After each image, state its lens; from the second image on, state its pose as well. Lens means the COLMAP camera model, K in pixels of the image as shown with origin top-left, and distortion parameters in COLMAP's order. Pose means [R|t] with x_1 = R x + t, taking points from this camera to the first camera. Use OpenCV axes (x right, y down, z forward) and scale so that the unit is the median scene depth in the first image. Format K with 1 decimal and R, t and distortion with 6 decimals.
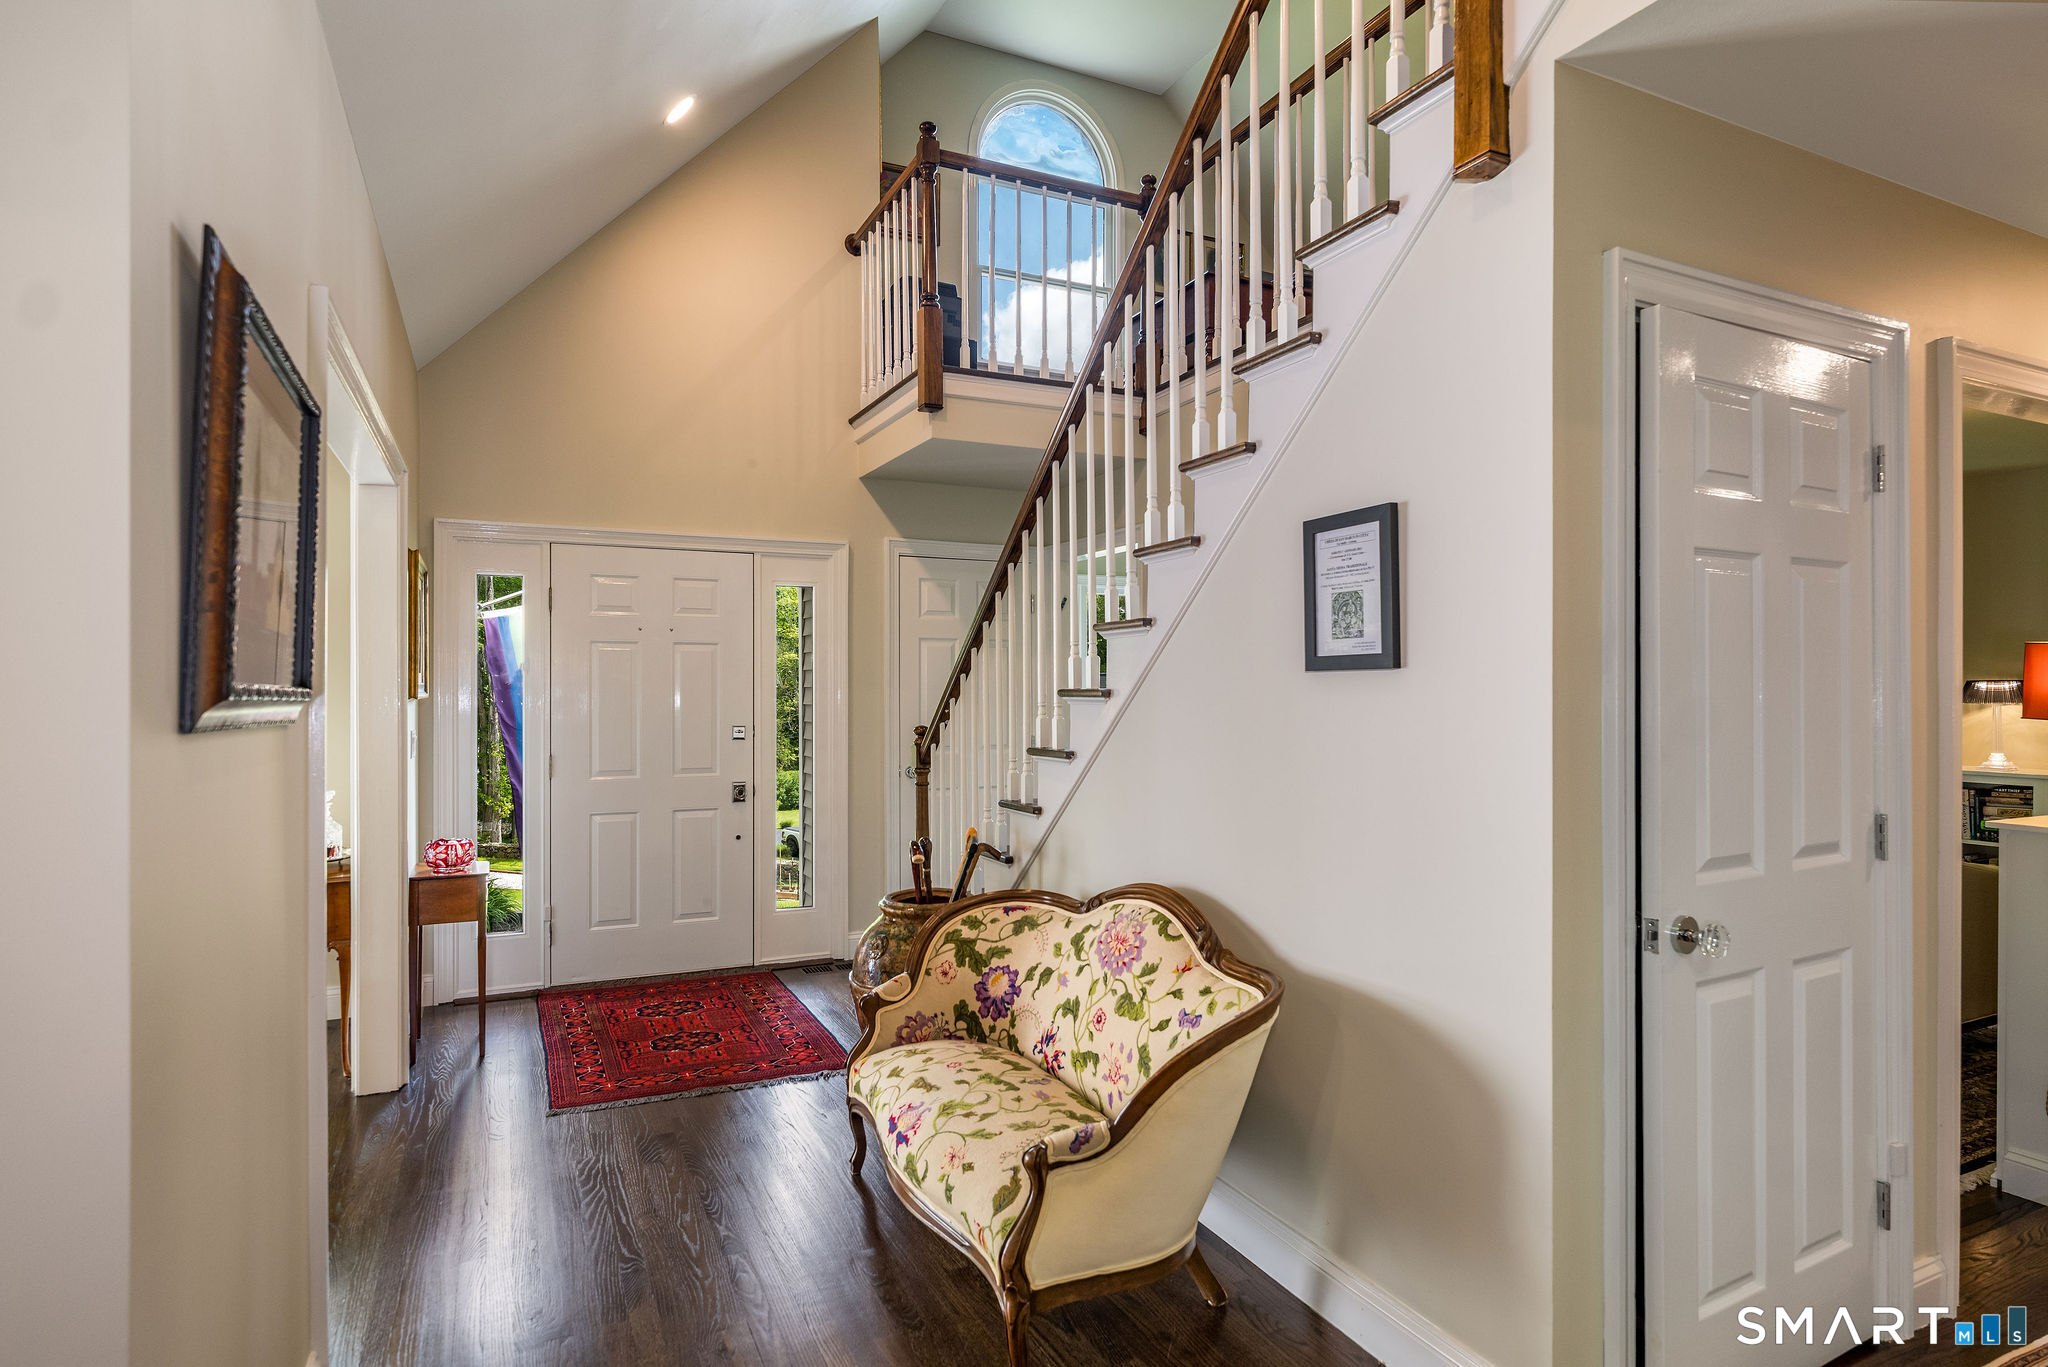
lens RADIAL K [[1096.9, 0, 1025.8], [0, 1096.9, 680.4], [0, 0, 1]] dist [0.001907, -0.002214]
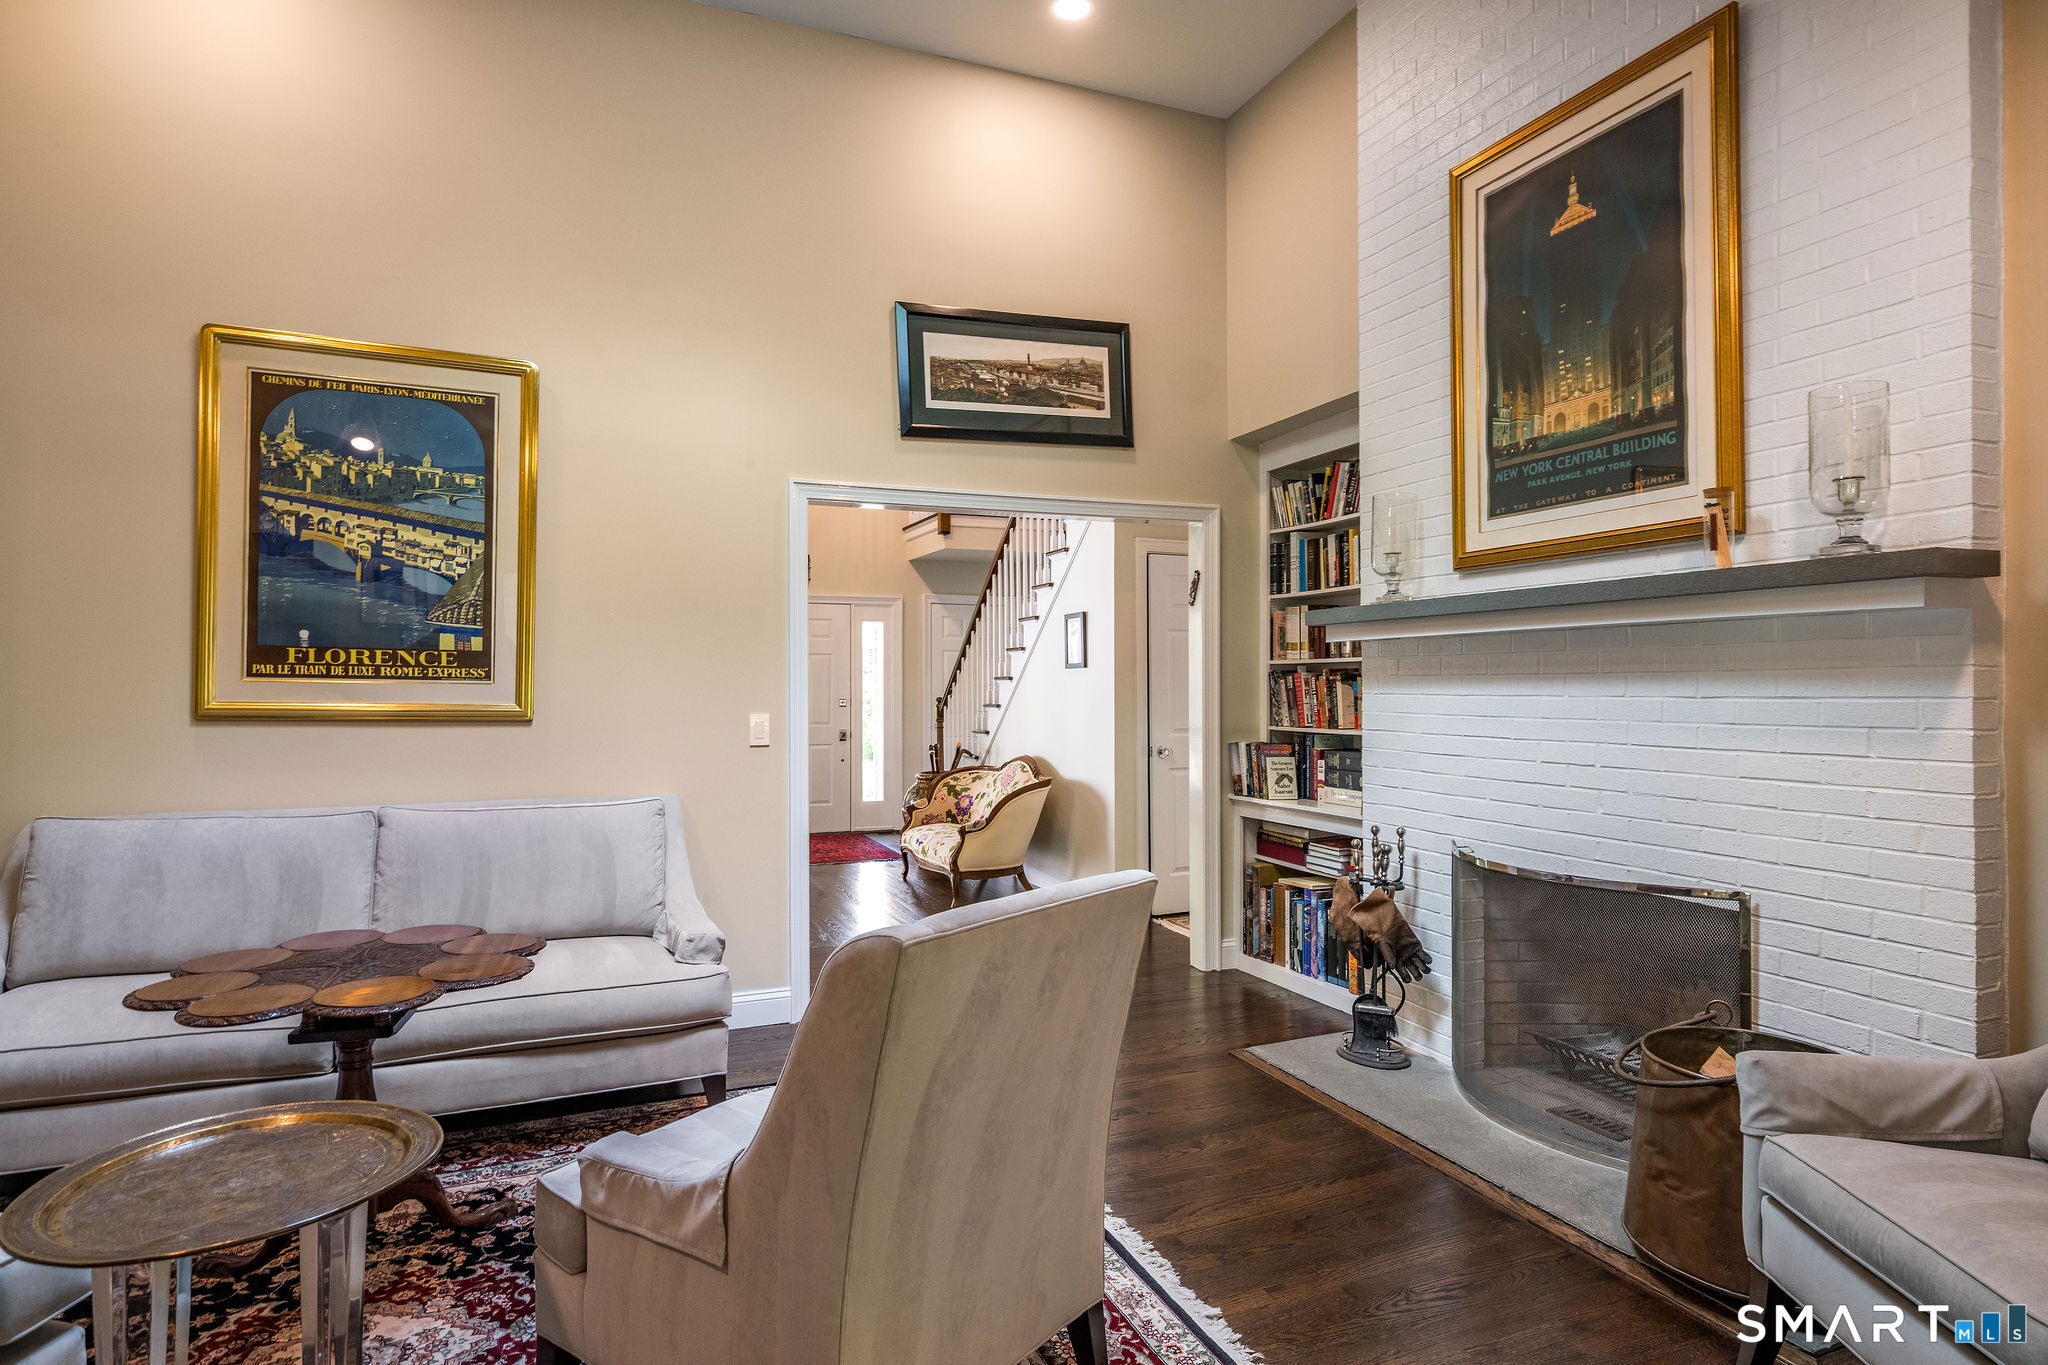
lens RADIAL K [[1096.9, 0, 1023.2], [0, 1096.9, 679.5], [0, 0, 1]] dist [0.001907, -0.002214]
pose [[0.998512, -0.002221, -0.054480, 0.217877], [0.002325, 0.999996, 0.001835, 0.009634], [0.054476, -0.001959, 0.998513, -1.275540]]
